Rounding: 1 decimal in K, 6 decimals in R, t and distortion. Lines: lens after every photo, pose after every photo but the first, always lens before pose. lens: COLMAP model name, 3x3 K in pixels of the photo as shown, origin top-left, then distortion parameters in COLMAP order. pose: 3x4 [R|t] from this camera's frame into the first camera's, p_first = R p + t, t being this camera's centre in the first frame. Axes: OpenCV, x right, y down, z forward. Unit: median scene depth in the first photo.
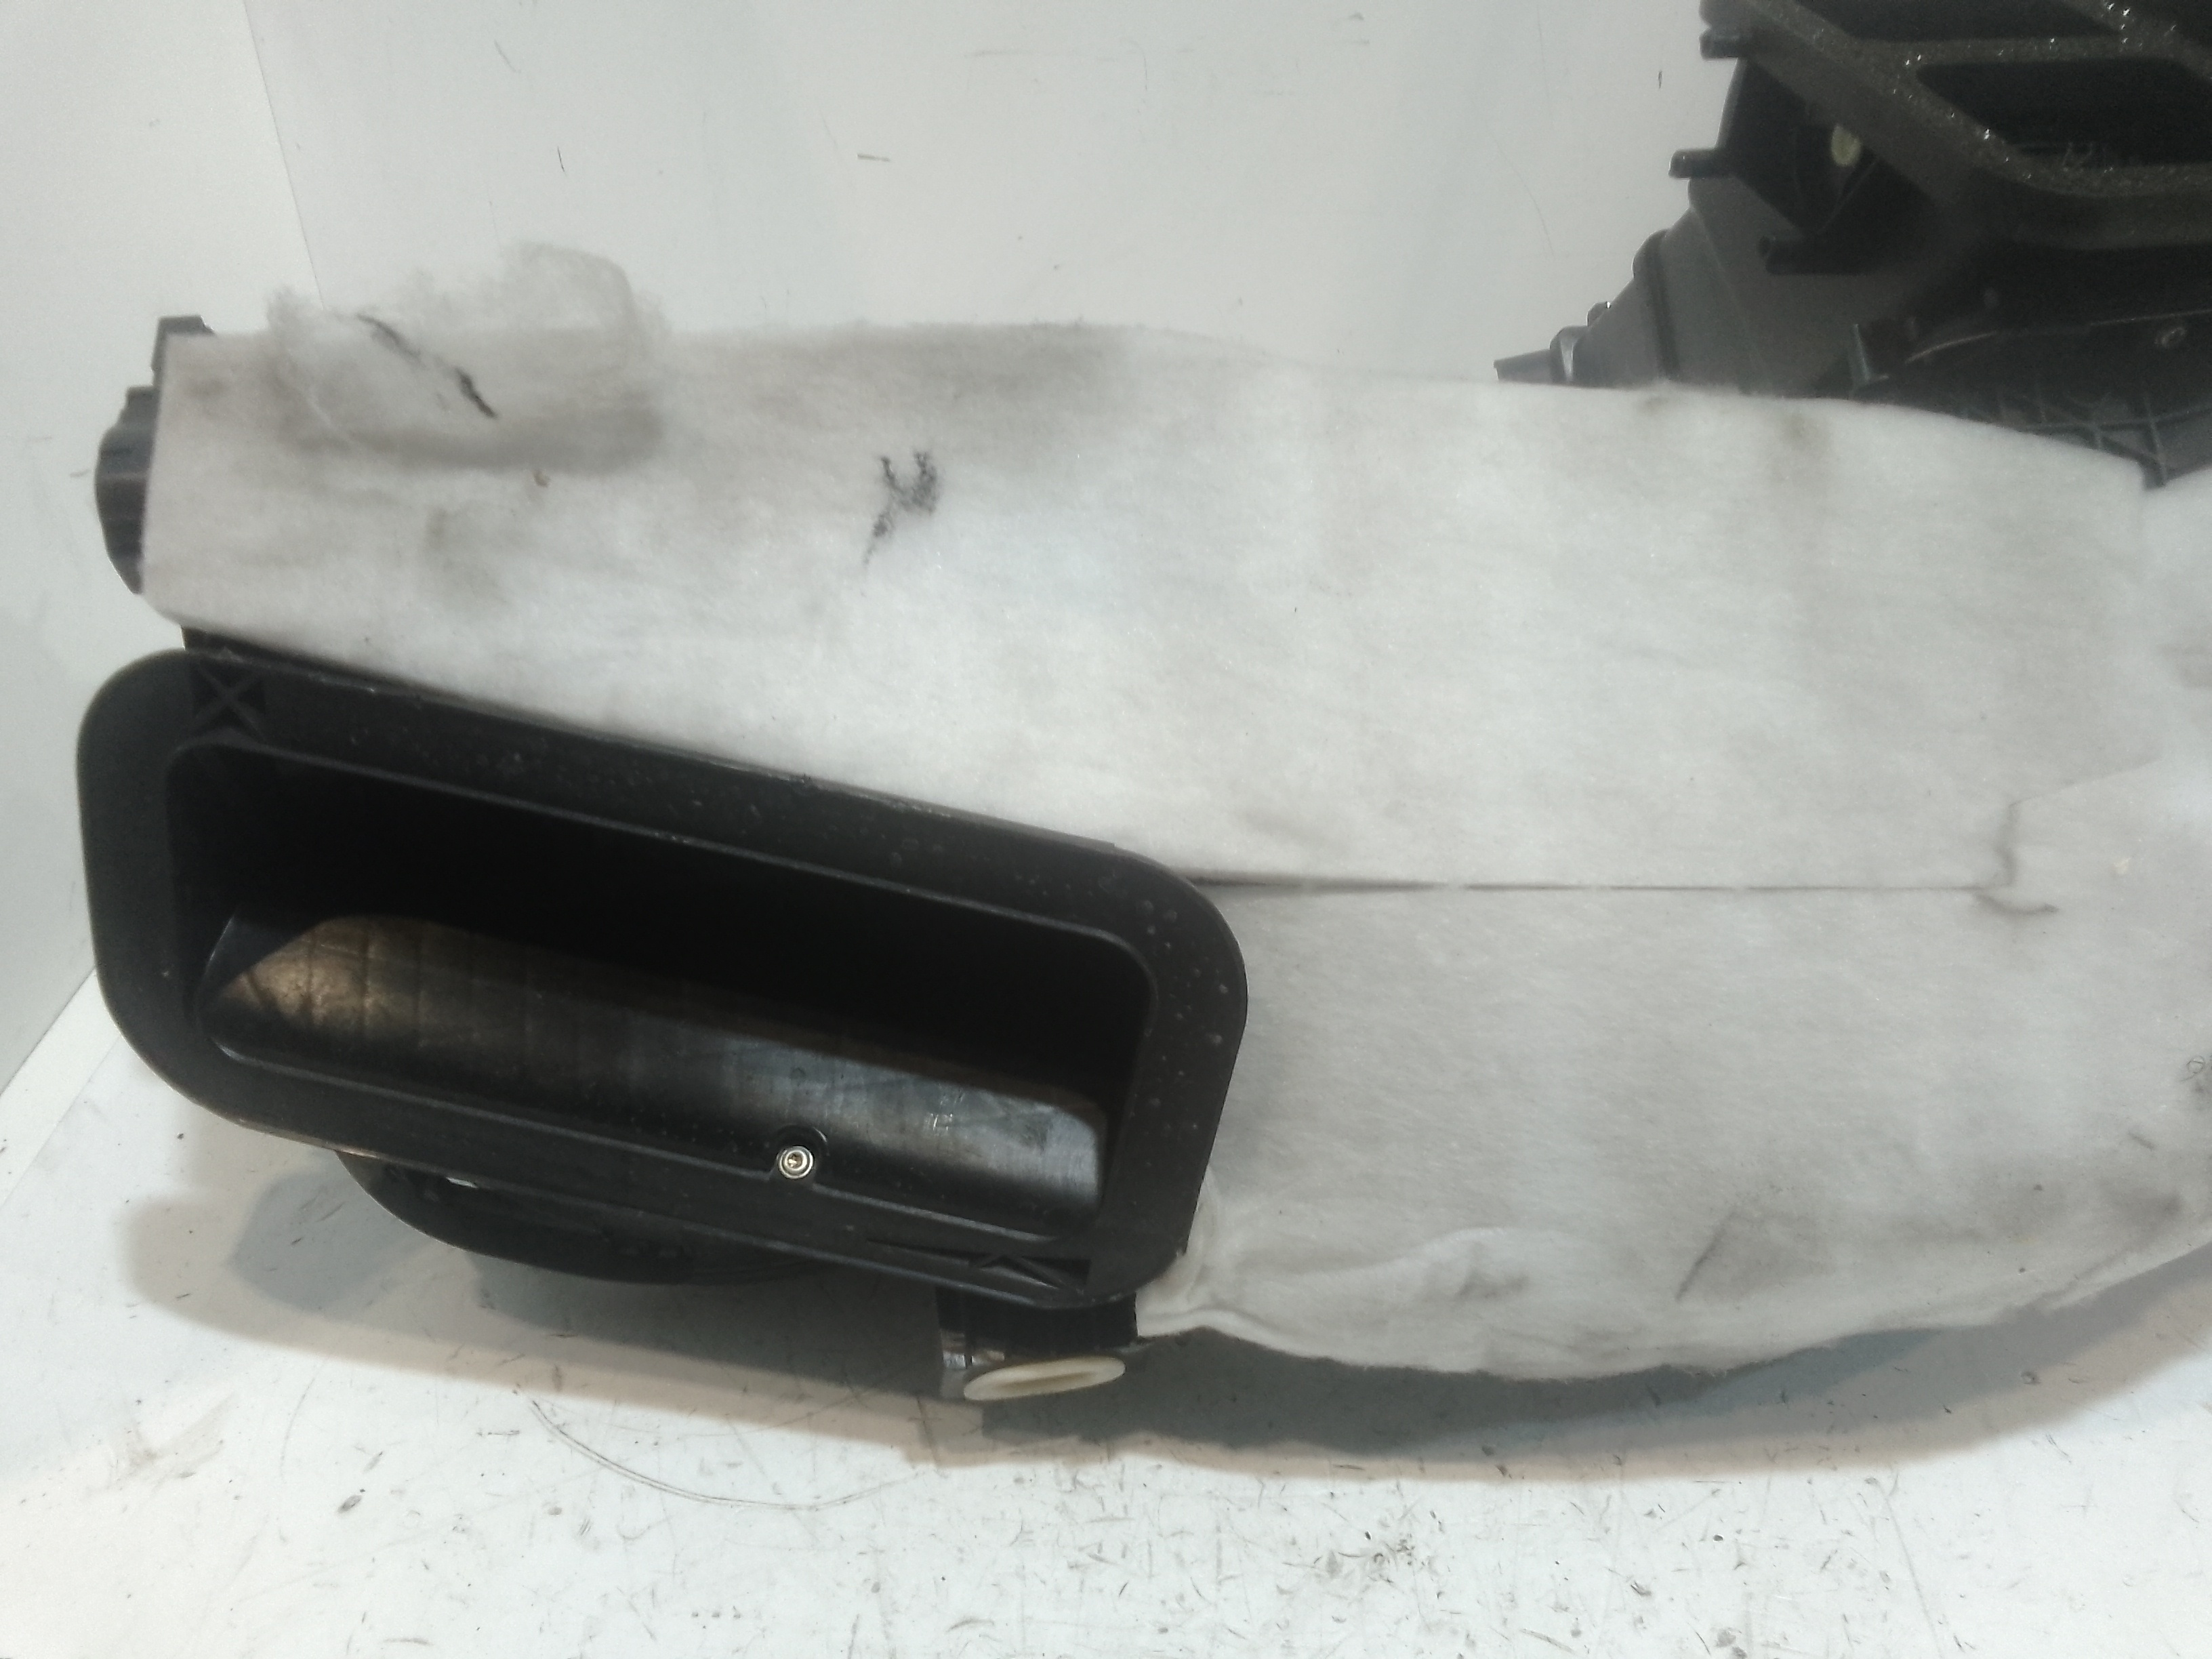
lens RADIAL K [[1718.7, 0, 1102.1], [0, 1718.7, 829.4], [0, 0, 1]] dist [0.058619, -0.095124]
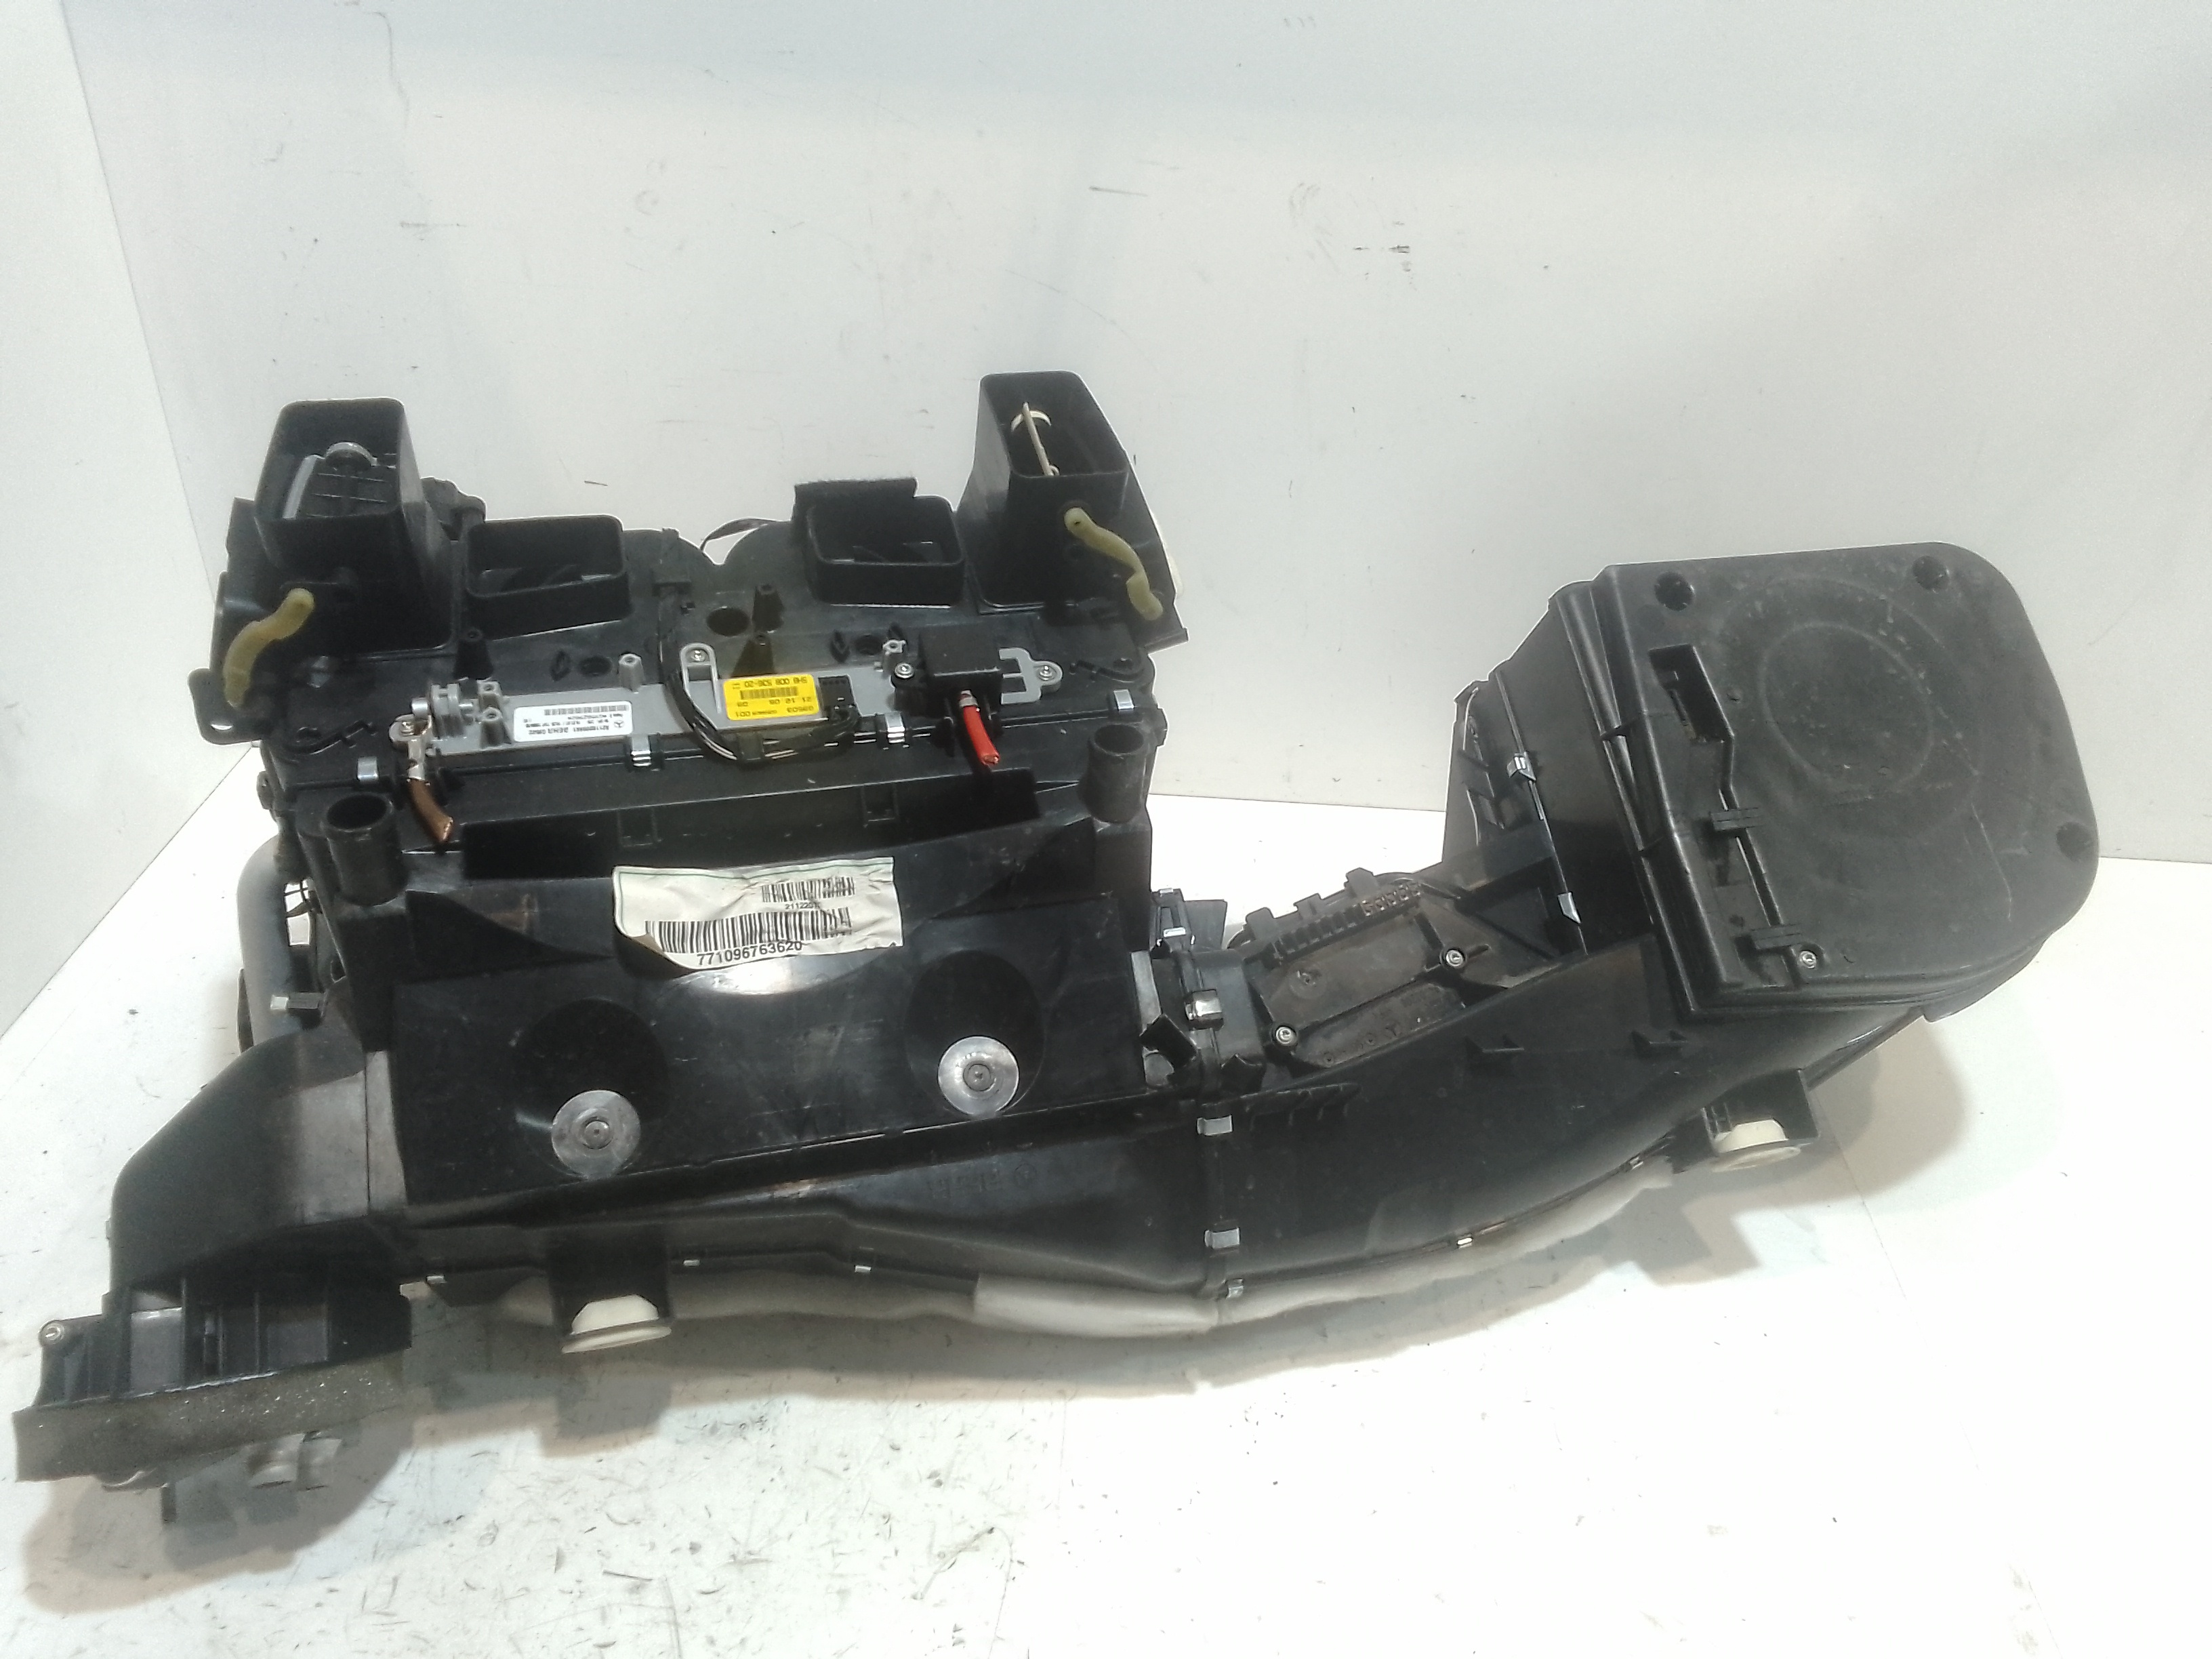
lens RADIAL K [[1718.7, 0, 1107.6], [0, 1718.7, 842.4], [0, 0, 1]] dist [0.058619, -0.095124]
pose [[0.999300, 0.035506, 0.011806, 0.529777], [-0.034901, 0.998235, -0.048050, -0.079175], [-0.013492, 0.047604, 0.998775, -0.777466]]
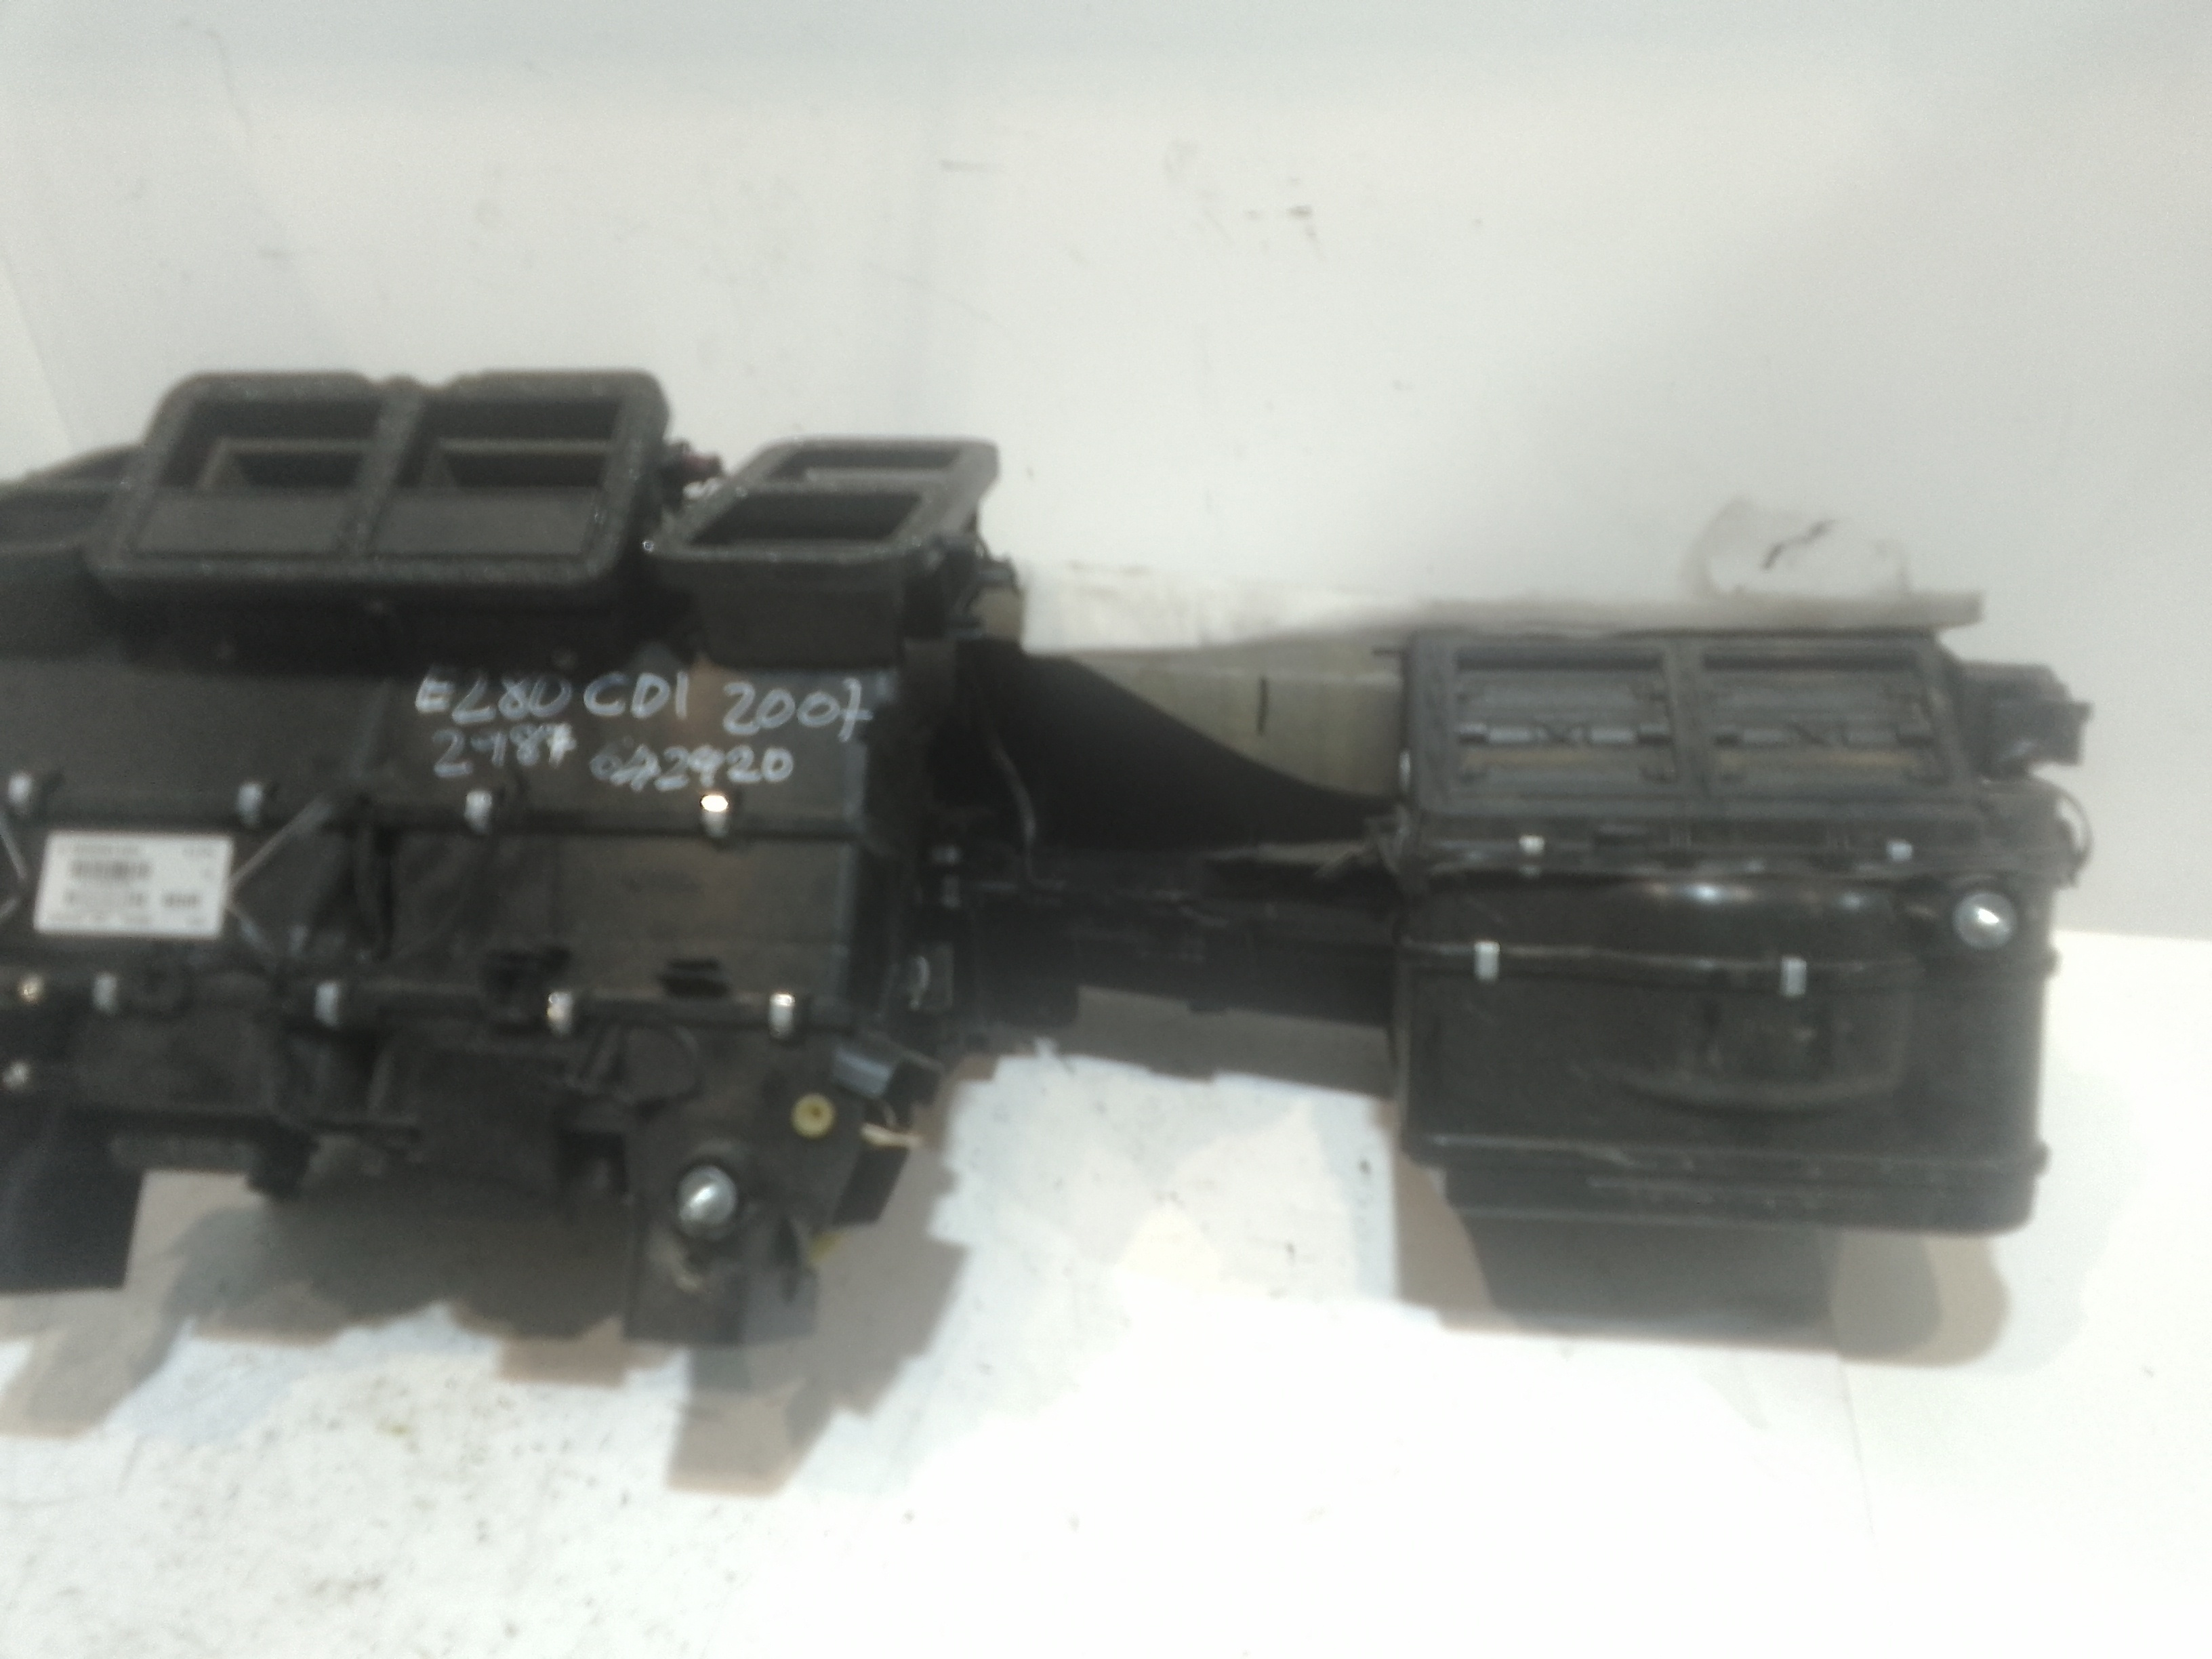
lens RADIAL K [[1718.7, 0, 1076.4], [0, 1718.7, 835.6], [0, 0, 1]] dist [0.058619, -0.095124]
pose [[0.982448, 0.042576, -0.181612, 1.095064], [-0.058419, 0.994852, -0.082801, -0.119675], [0.177152, 0.091957, 0.979878, -0.381573]]
